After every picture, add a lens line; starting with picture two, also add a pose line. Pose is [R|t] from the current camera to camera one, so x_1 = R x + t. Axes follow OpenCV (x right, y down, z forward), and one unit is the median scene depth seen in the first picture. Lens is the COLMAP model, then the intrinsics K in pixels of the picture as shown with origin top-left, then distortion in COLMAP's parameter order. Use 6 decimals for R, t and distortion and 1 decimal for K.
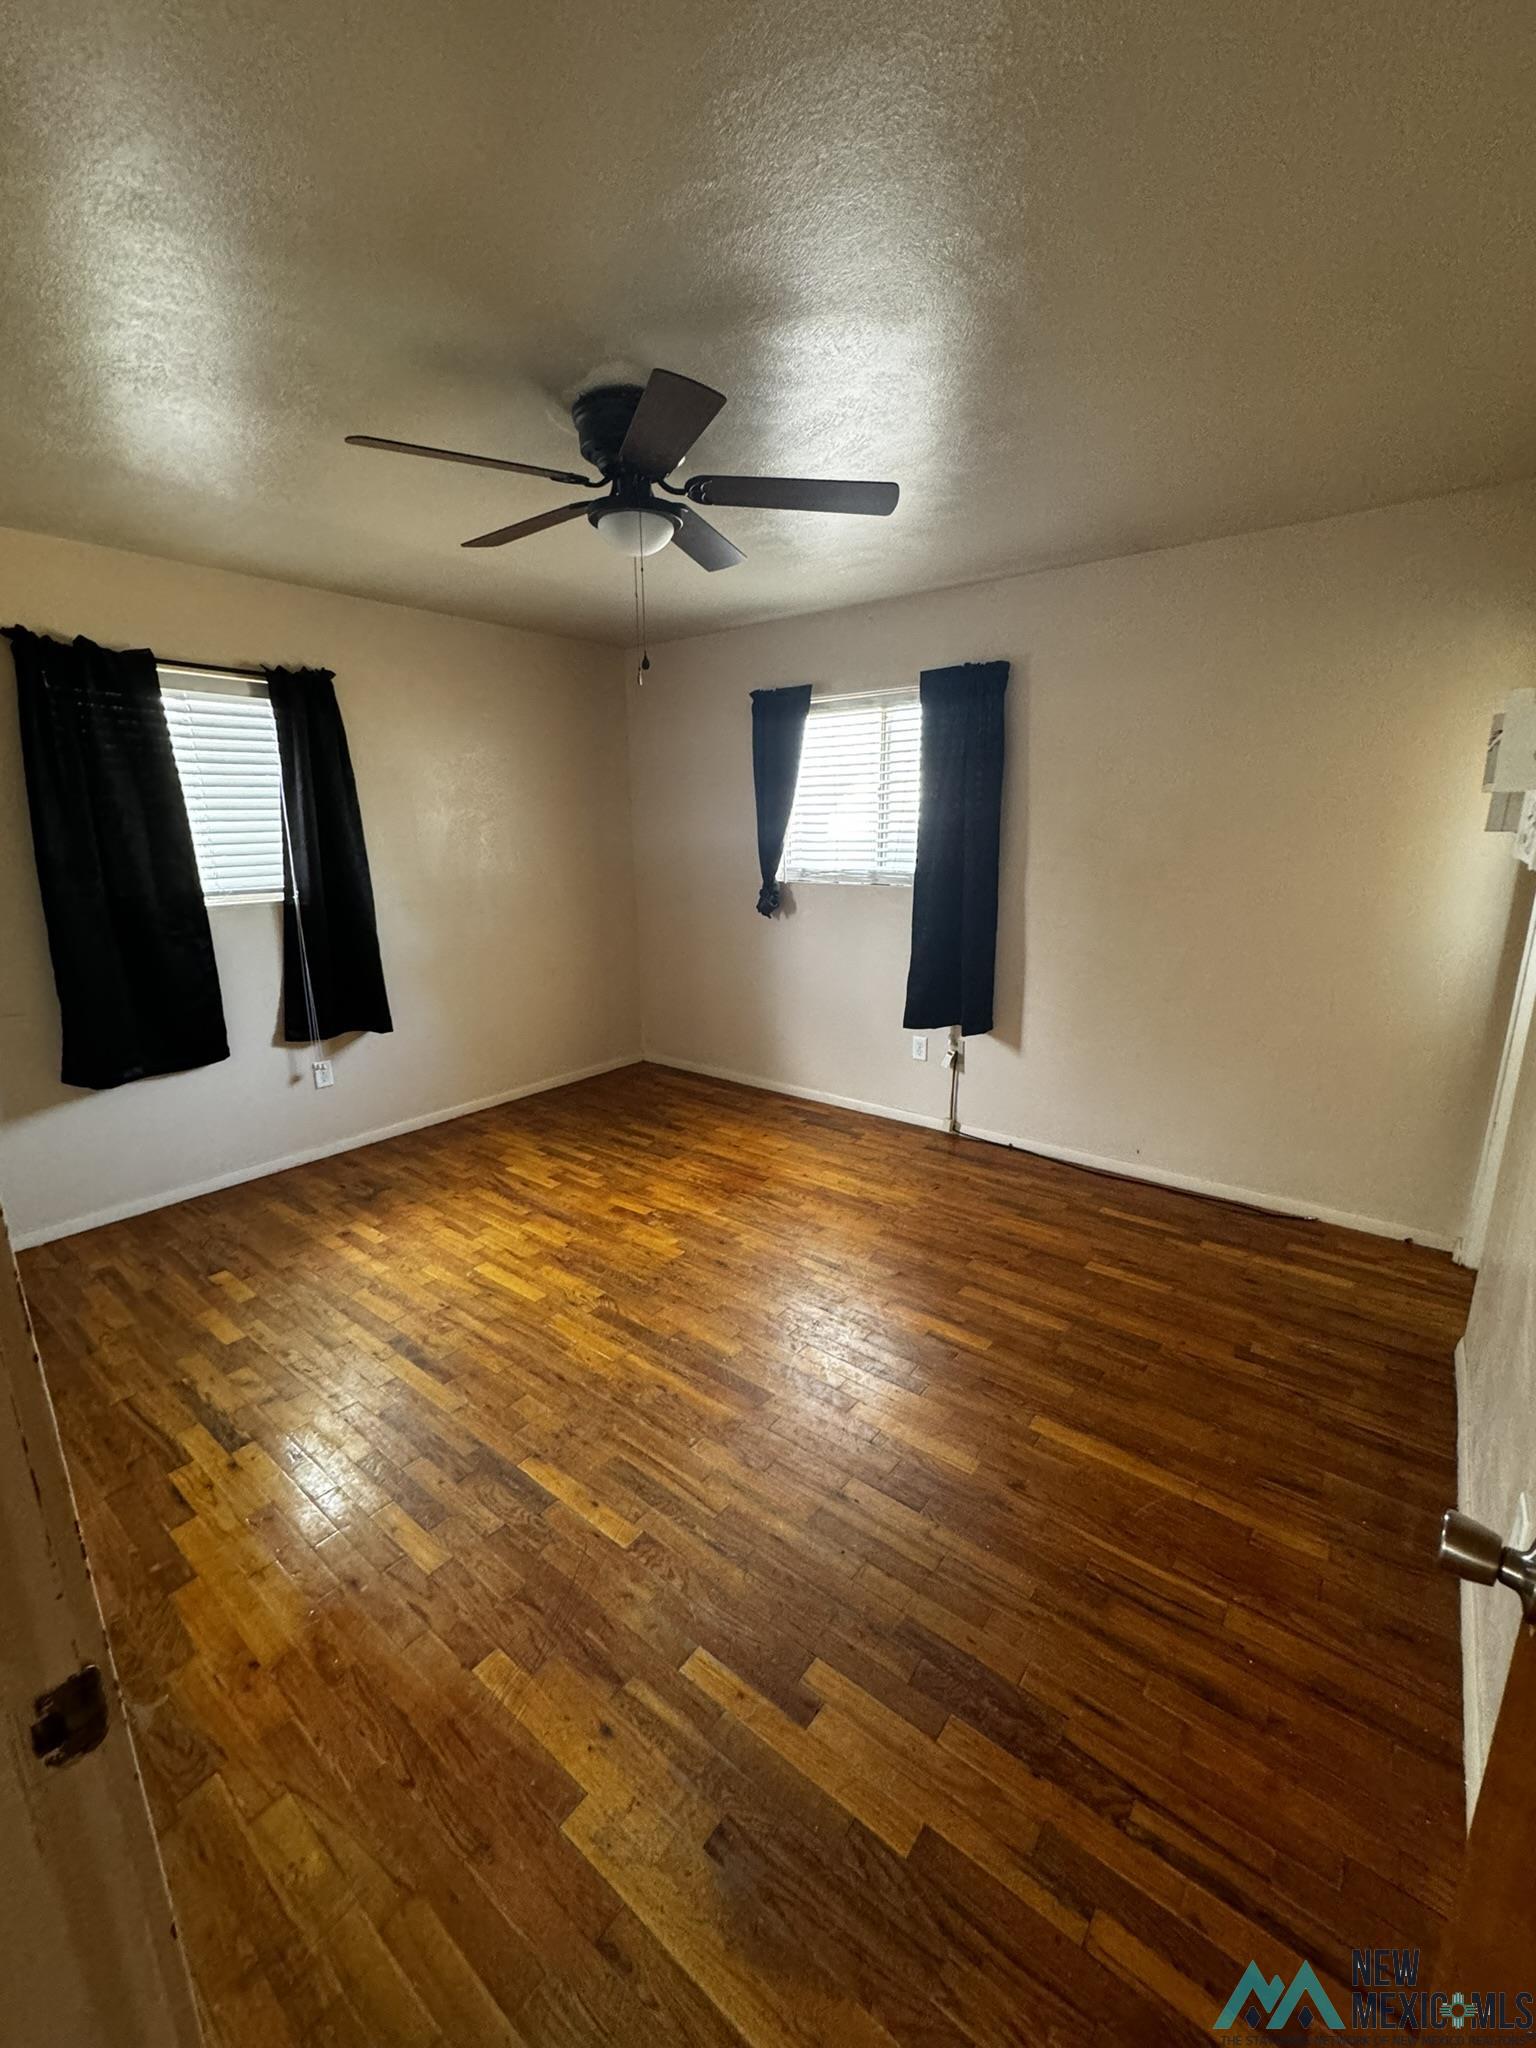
lens RADIAL K [[827.4, 0, 766.5], [0, 827.4, 1020.2], [0, 0, 1]] dist [-0.003741, 0.000081]
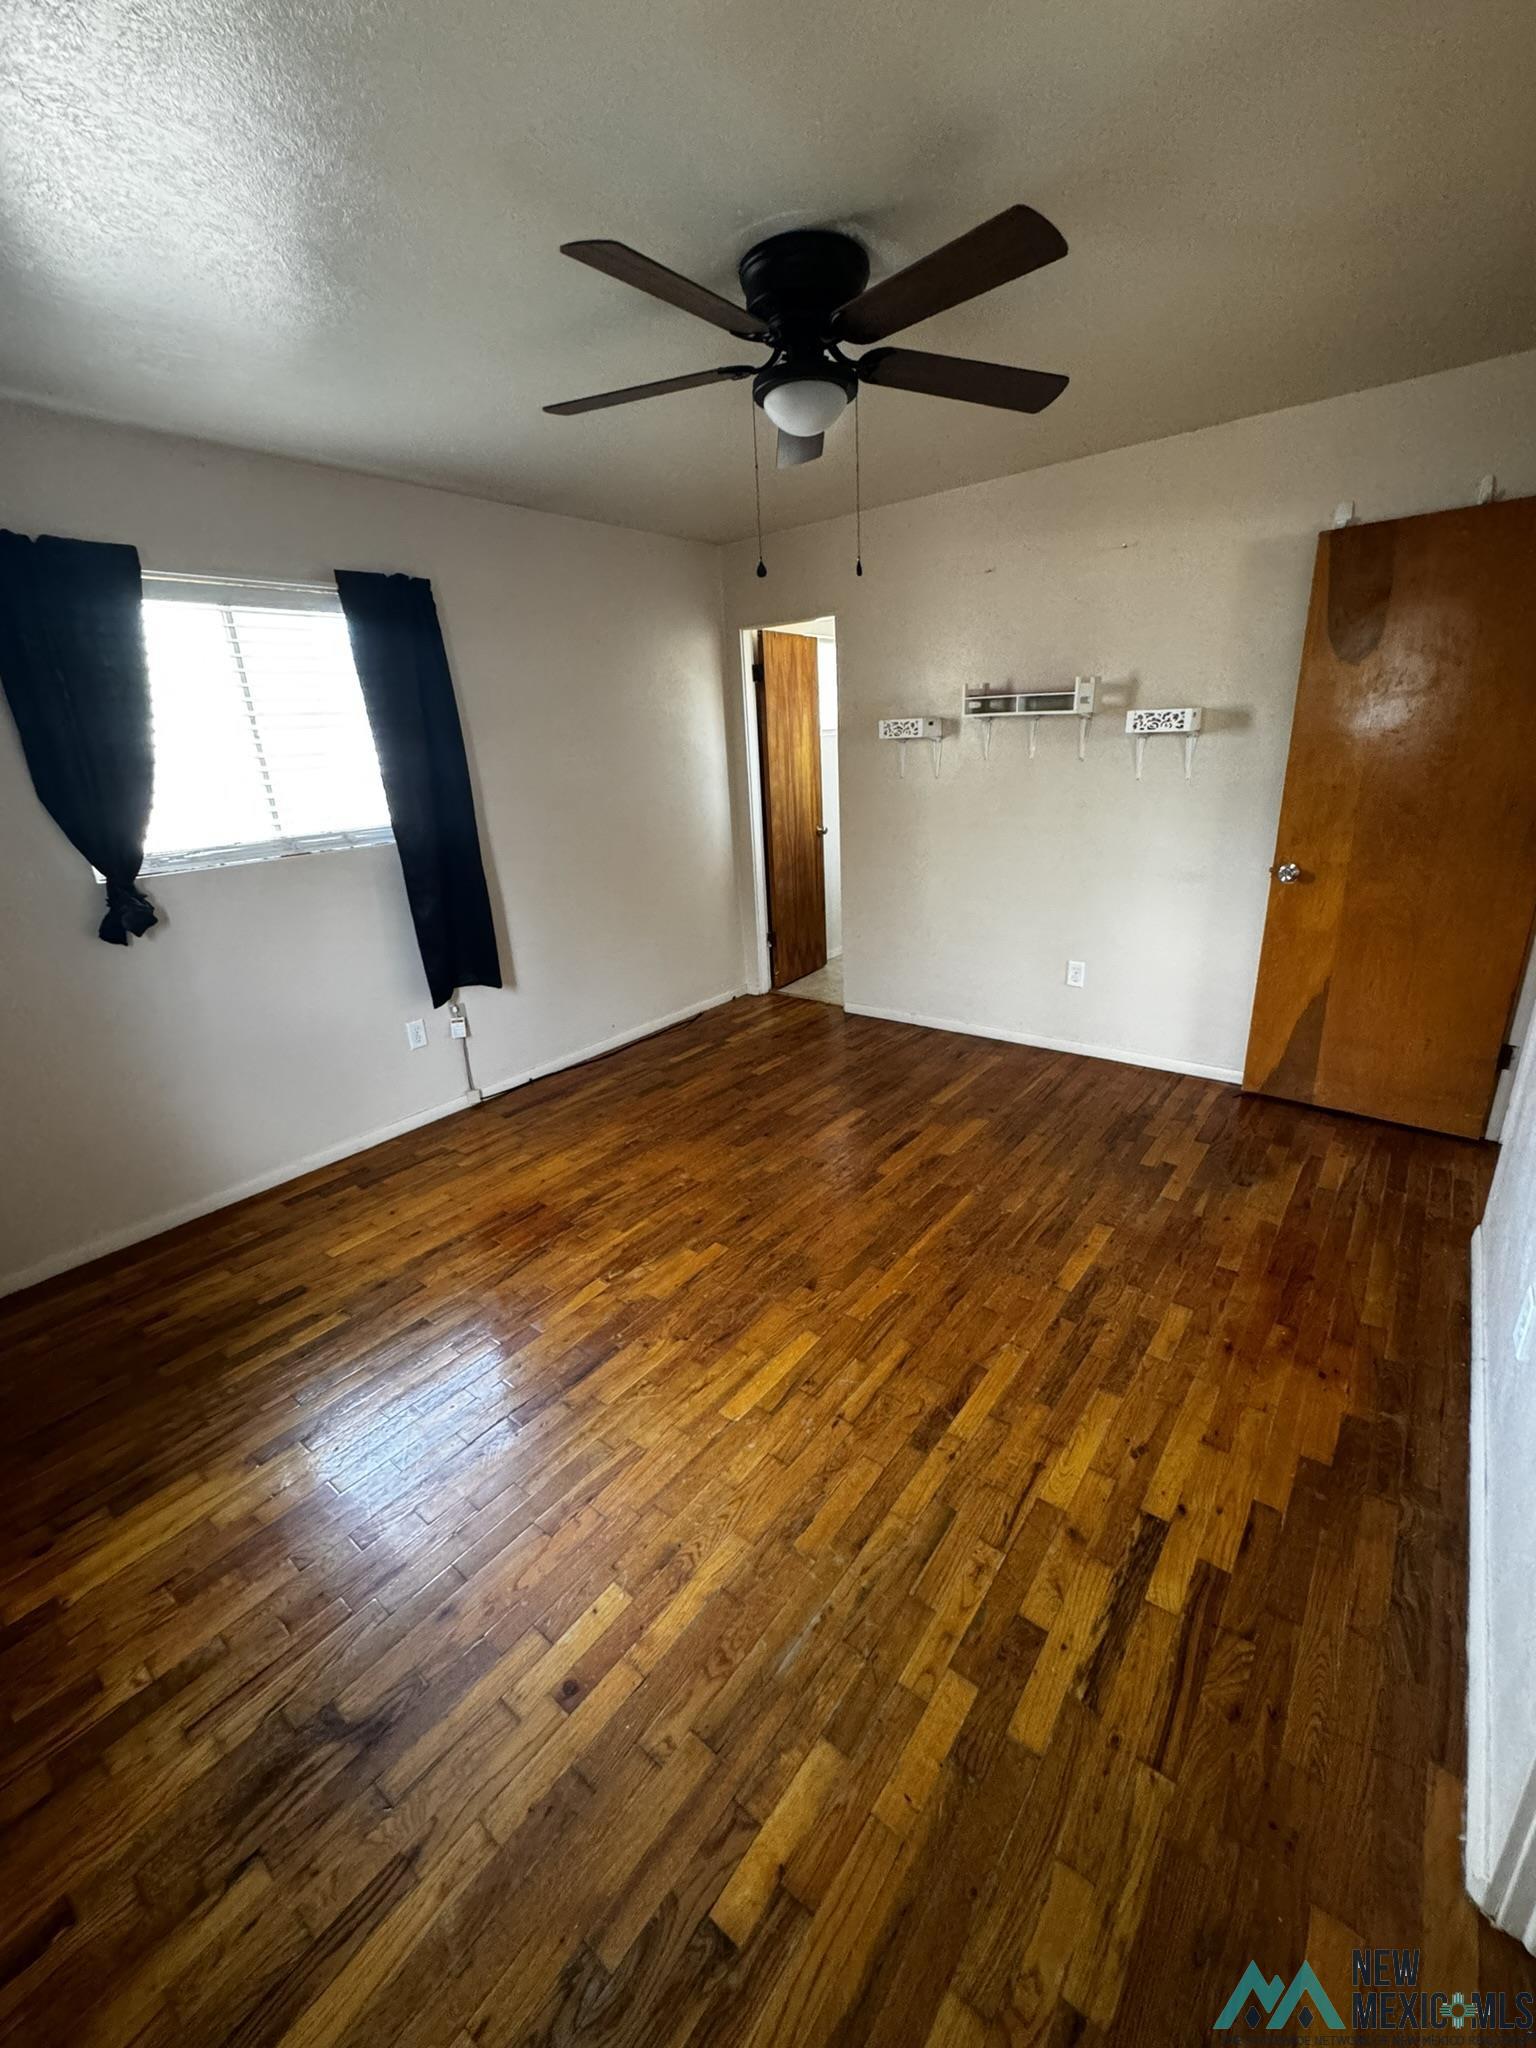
lens RADIAL K [[827.4, 0, 766.5], [0, 827.4, 1020.2], [0, 0, 1]] dist [-0.003741, 0.000081]
pose [[0.013115, -0.318771, 0.947741, -0.819993], [0.284585, 0.909814, 0.302076, -0.179430], [-0.958561, 0.265751, 0.102649, 0.756205]]
